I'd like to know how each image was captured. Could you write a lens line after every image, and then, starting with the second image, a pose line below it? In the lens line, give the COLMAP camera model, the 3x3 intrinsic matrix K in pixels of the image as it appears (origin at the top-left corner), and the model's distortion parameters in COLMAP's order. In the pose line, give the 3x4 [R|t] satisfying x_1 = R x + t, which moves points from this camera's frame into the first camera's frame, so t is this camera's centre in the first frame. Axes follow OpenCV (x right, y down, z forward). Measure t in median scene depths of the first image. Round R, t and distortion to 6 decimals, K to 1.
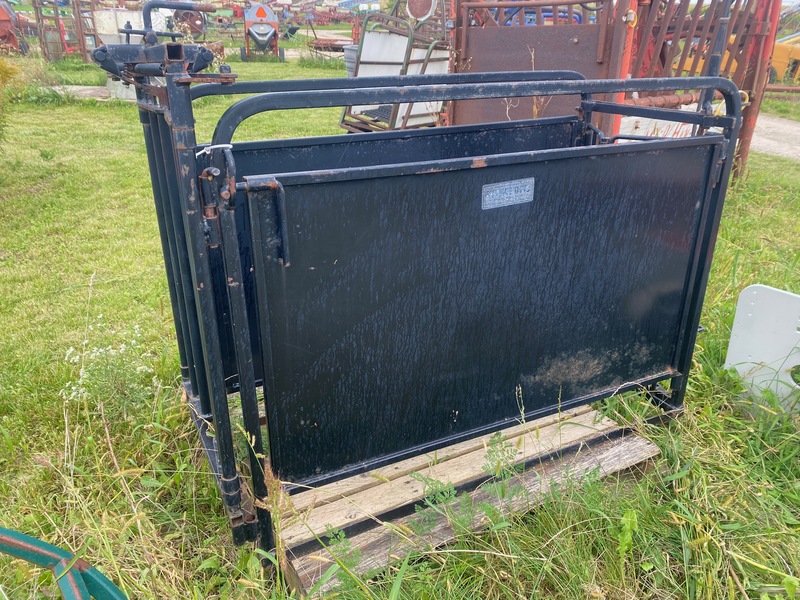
lens RADIAL K [[614.1, 0, 400.1], [0, 614.1, 301.5], [0, 0, 1]] dist [0.028387, -0.025506]
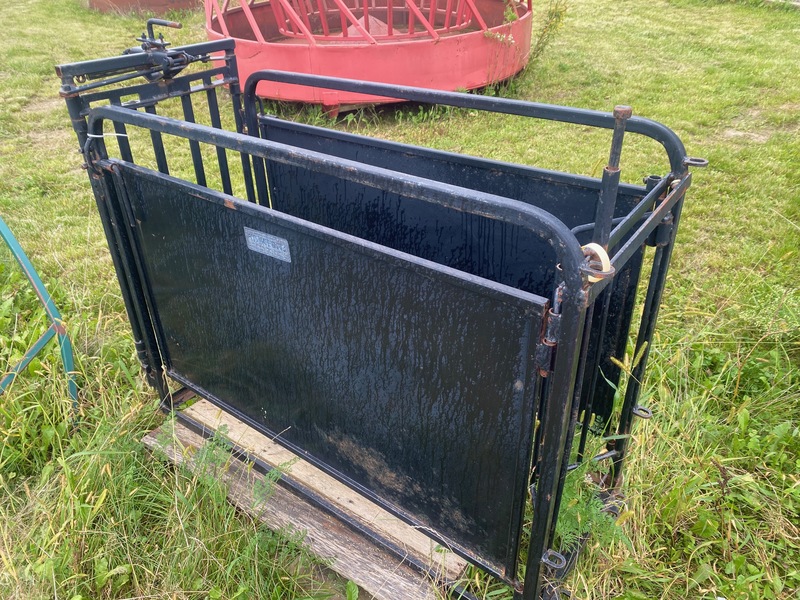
lens RADIAL K [[614.1, 0, 399.1], [0, 614.1, 296.6], [0, 0, 1]] dist [0.028387, -0.025506]
pose [[0.450228, 0.456716, -0.767271, 0.983656], [-0.322958, 0.884407, 0.336931, -0.463991], [0.832462, 0.096101, 0.545685, 0.601378]]
